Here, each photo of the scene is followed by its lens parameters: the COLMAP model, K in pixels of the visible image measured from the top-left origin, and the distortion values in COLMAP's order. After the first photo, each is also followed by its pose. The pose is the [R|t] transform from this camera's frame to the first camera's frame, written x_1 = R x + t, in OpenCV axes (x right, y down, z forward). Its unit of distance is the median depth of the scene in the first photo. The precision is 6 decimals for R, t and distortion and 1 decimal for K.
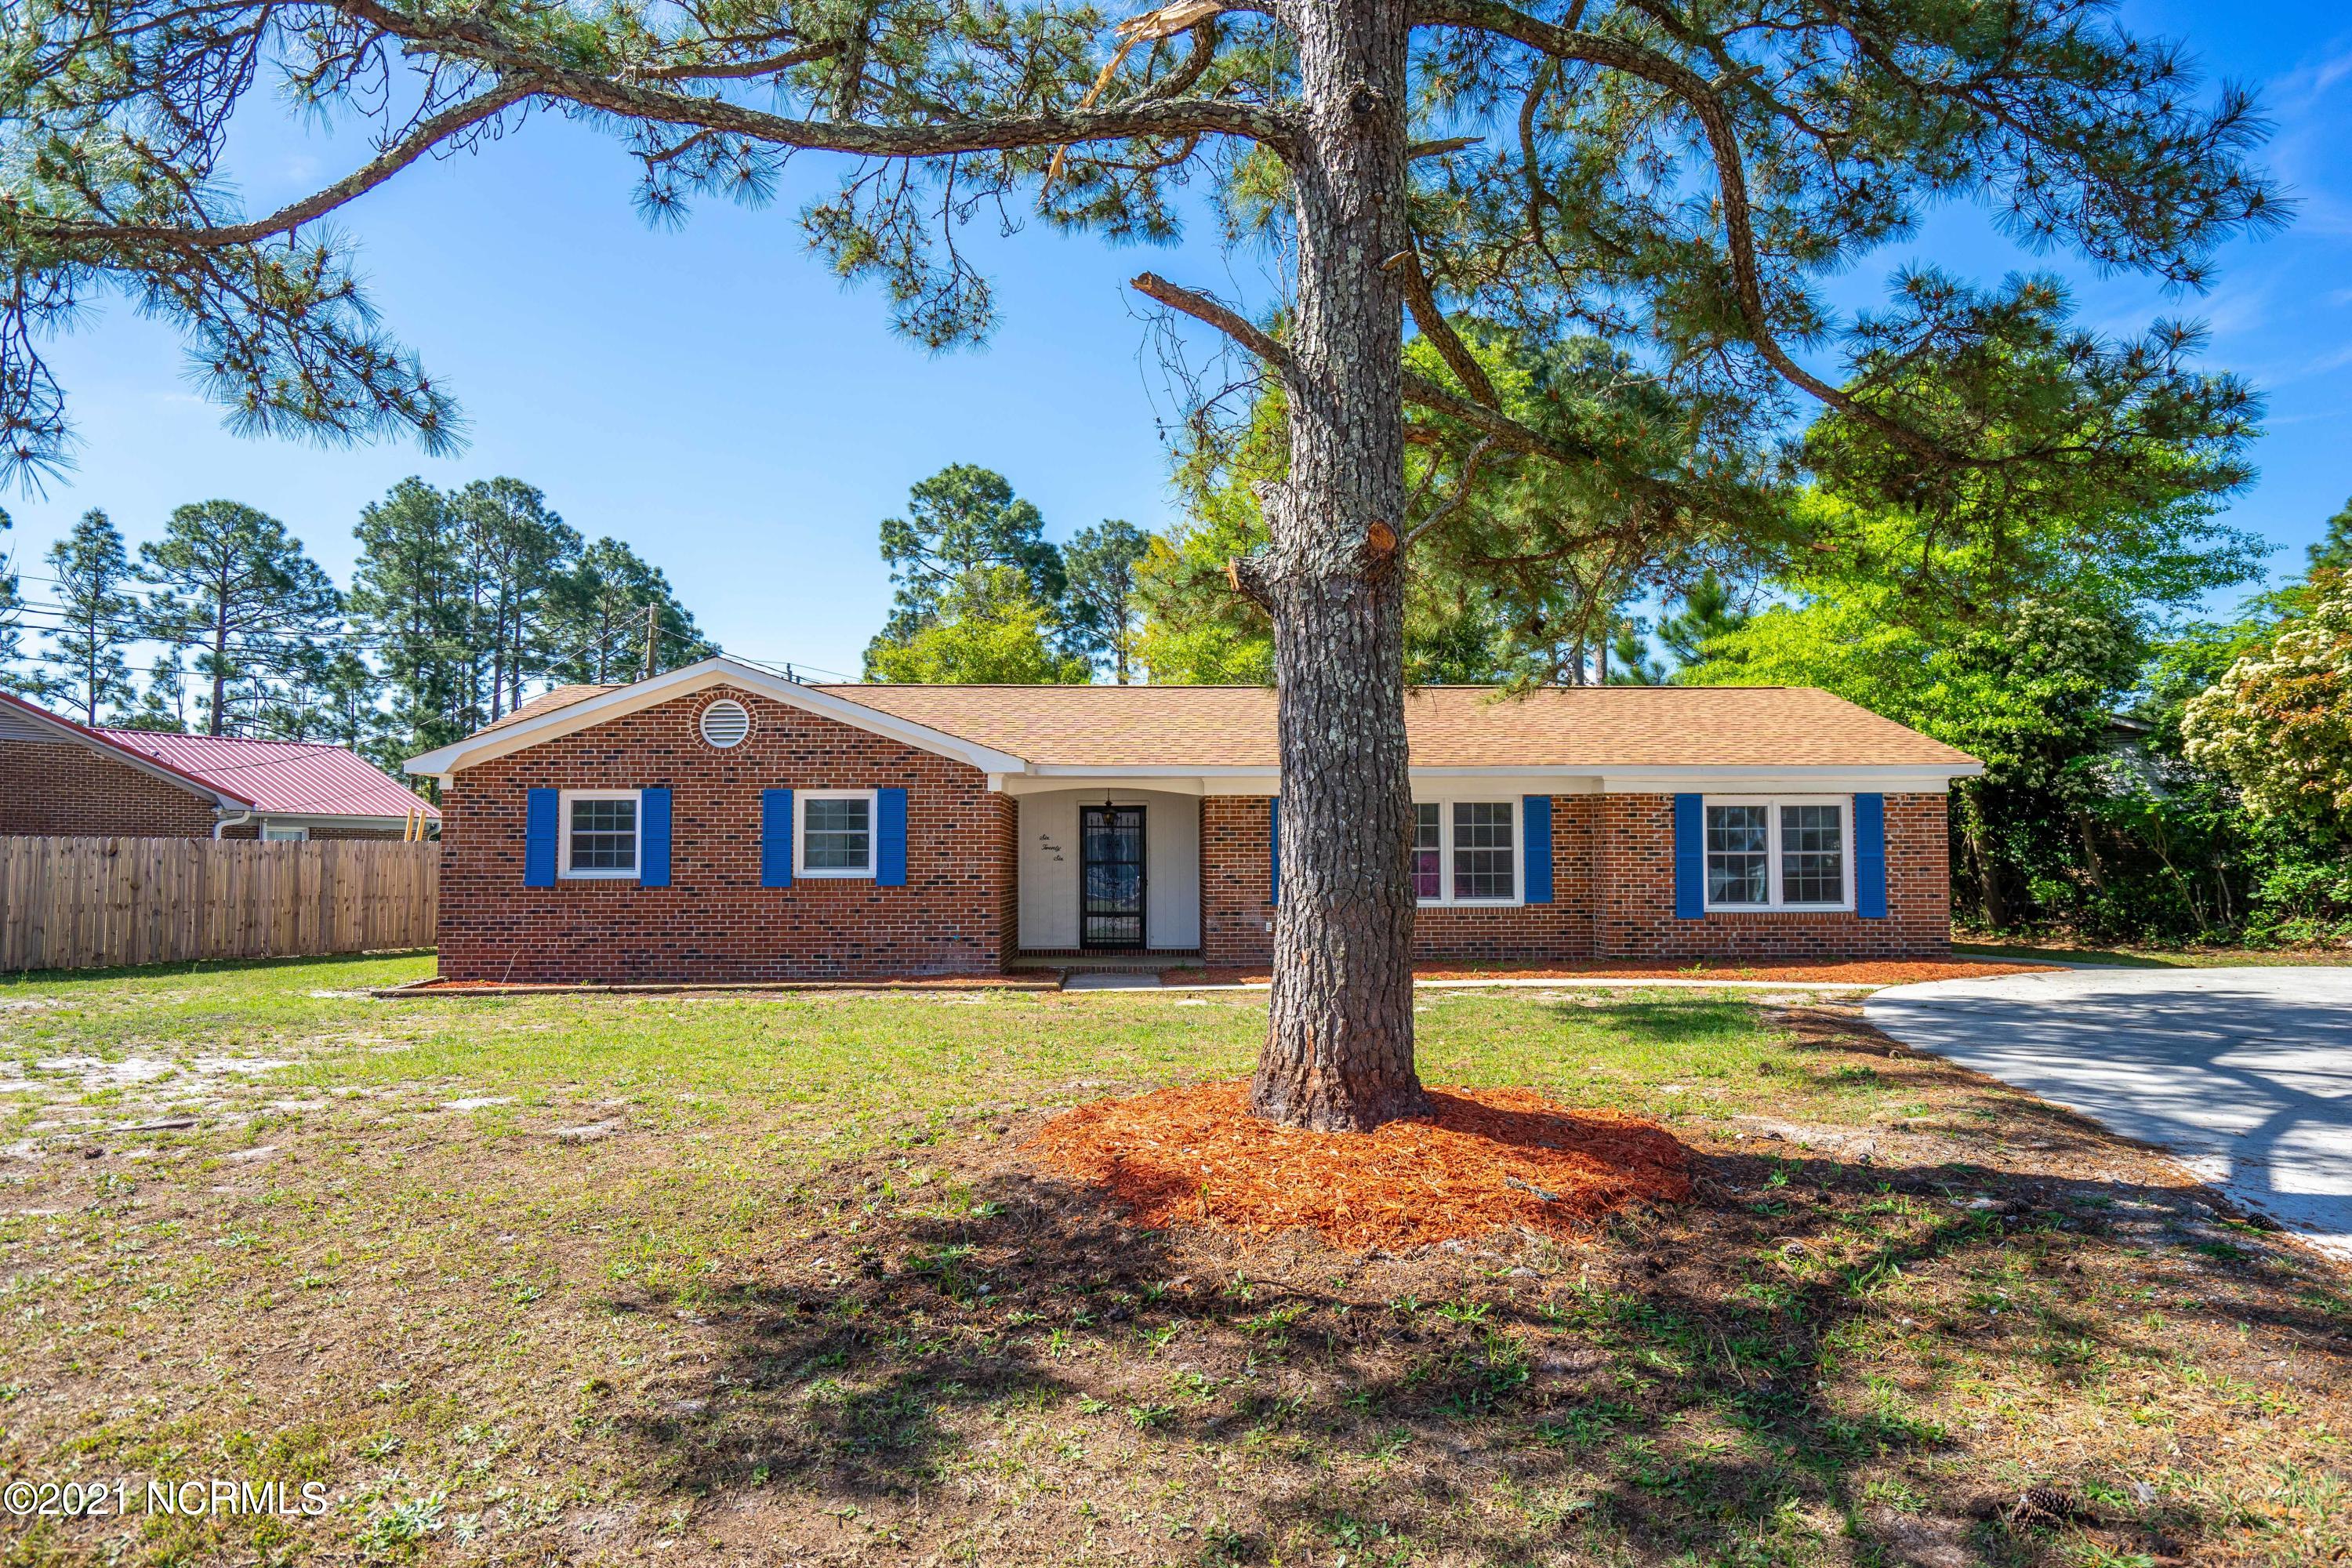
lens RADIAL K [[1461.8, 0, 1173.8], [0, 1461.8, 787.0], [0, 0, 1]] dist [0.004479, 0.000700]
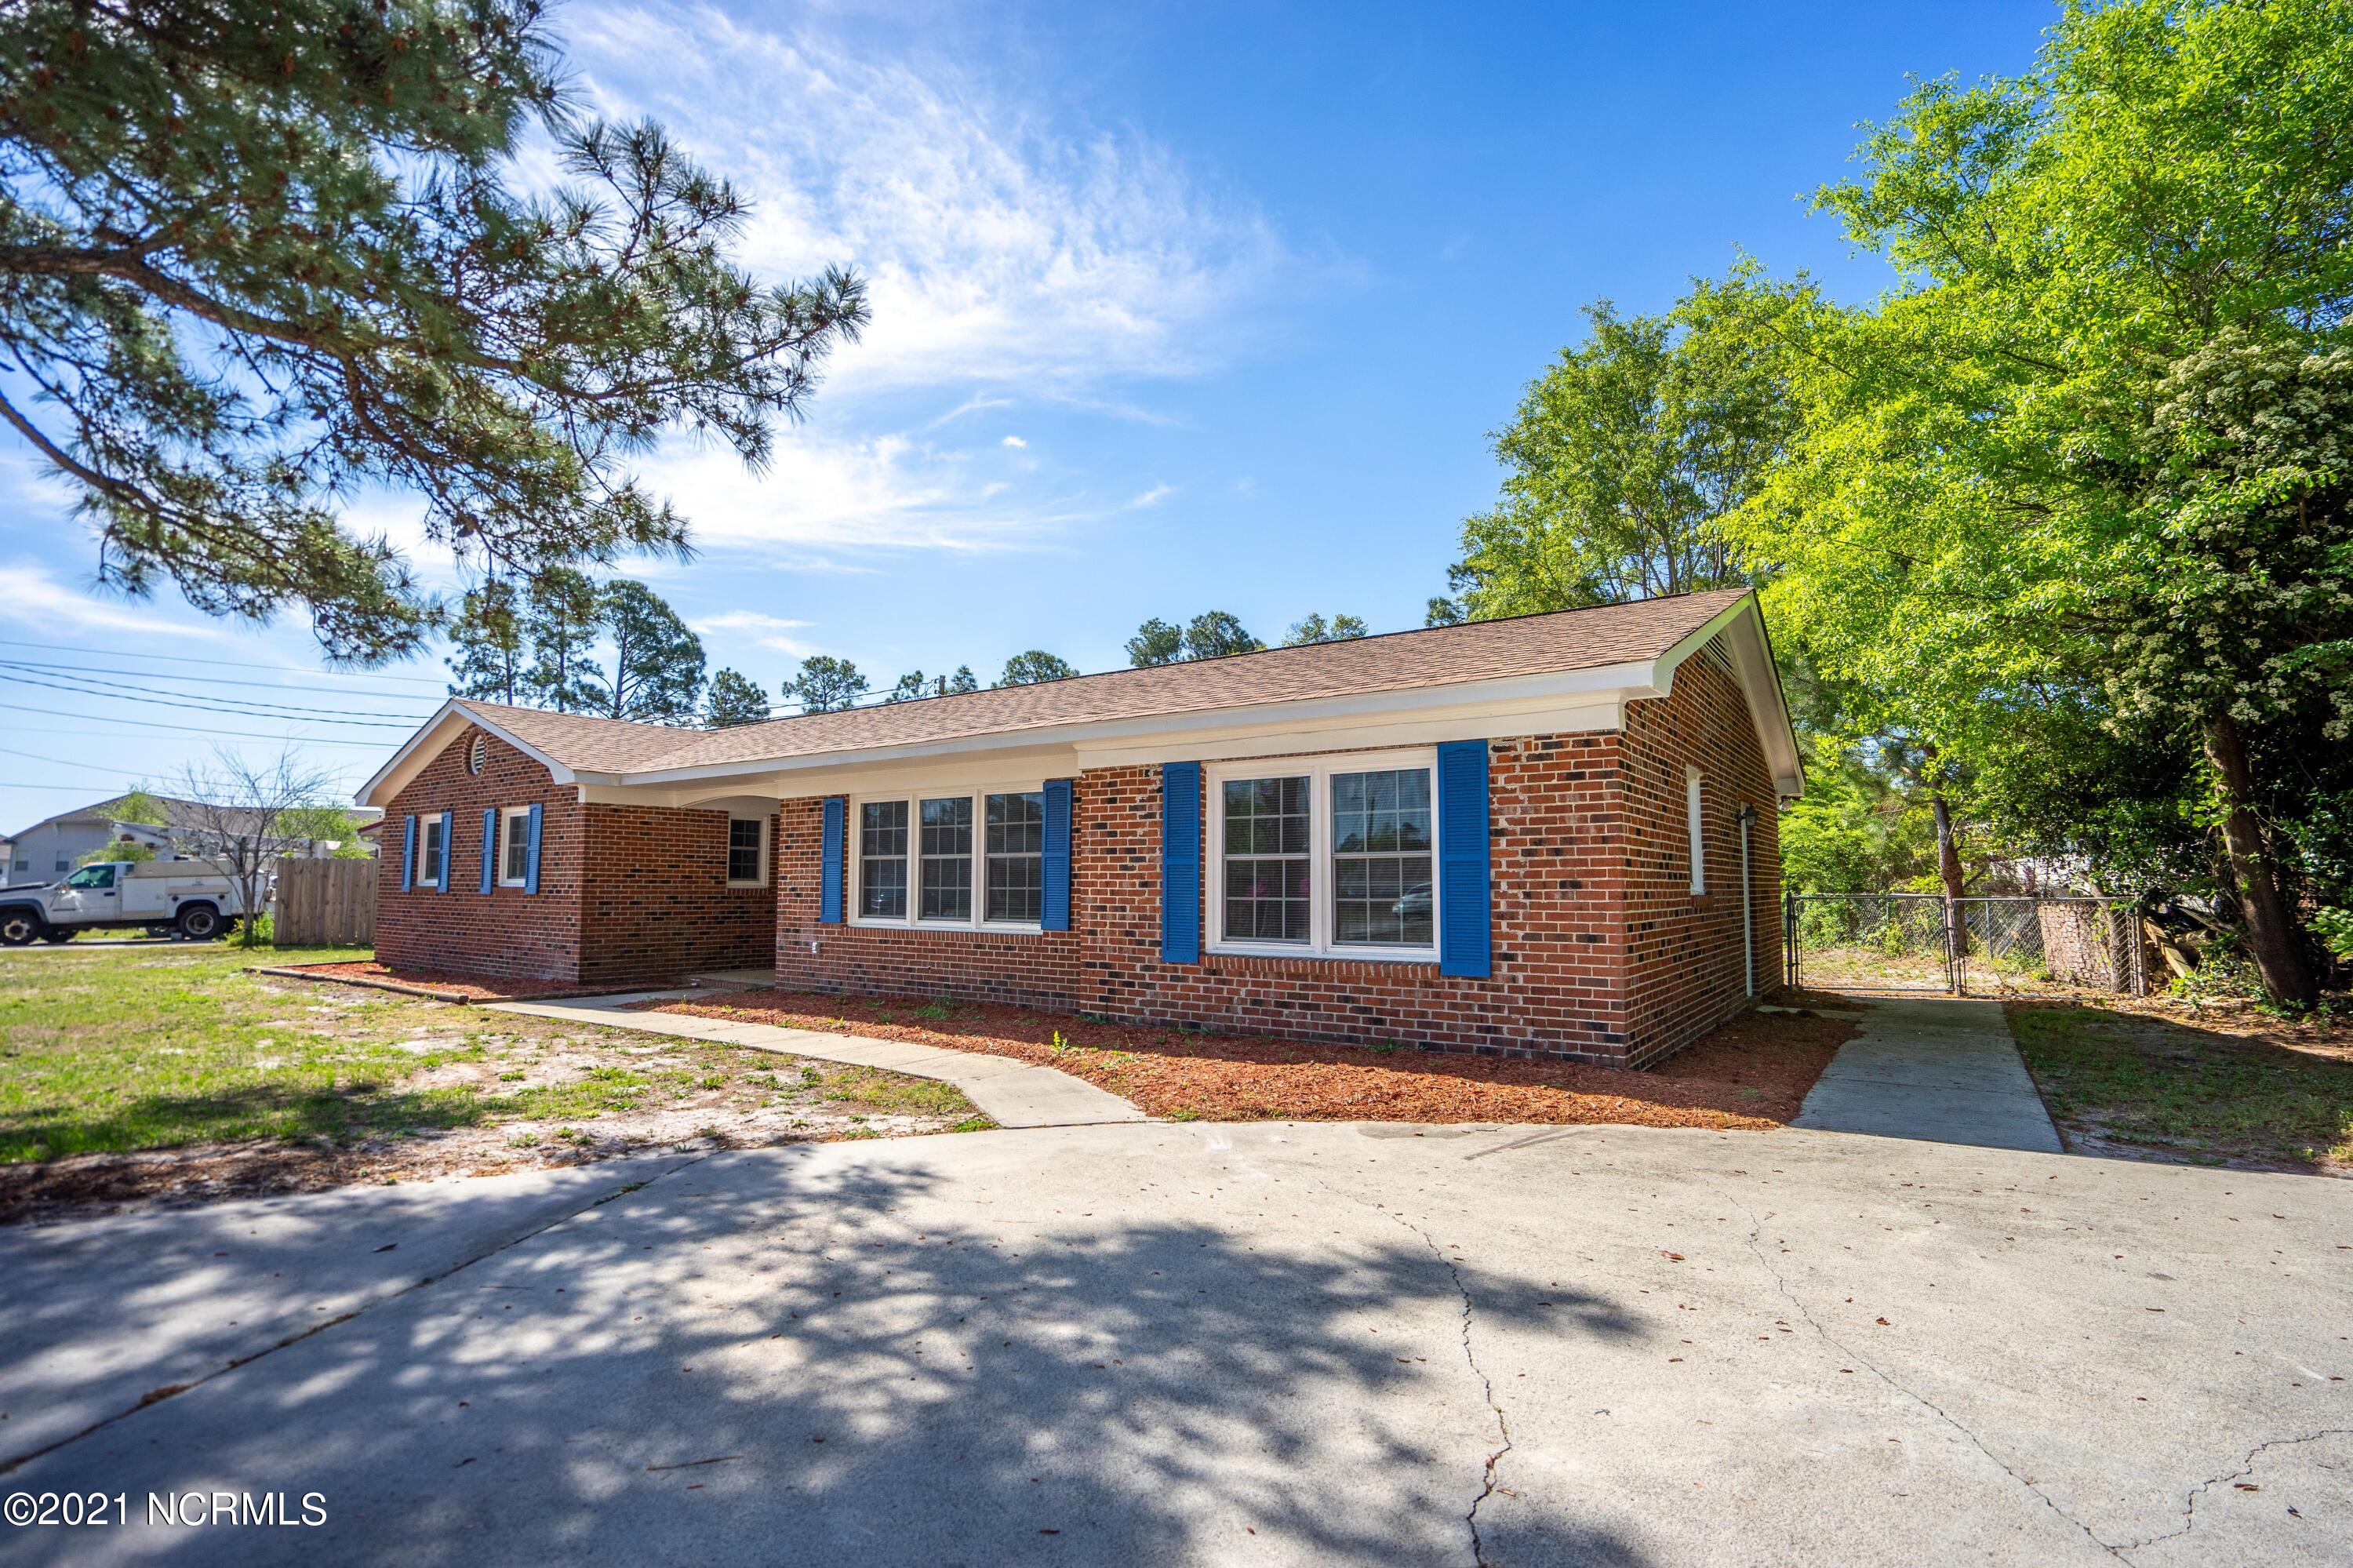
lens RADIAL K [[1107.9, 0, 1177.4], [0, 1107.9, 783.9], [0, 0, 1]] dist [-0.002372, -0.000192]
pose [[0.820477, -0.049902, -0.569497, 0.618433], [0.025693, 0.998395, -0.050467, 0.037536], [0.571102, 0.026775, 0.820442, 0.605796]]
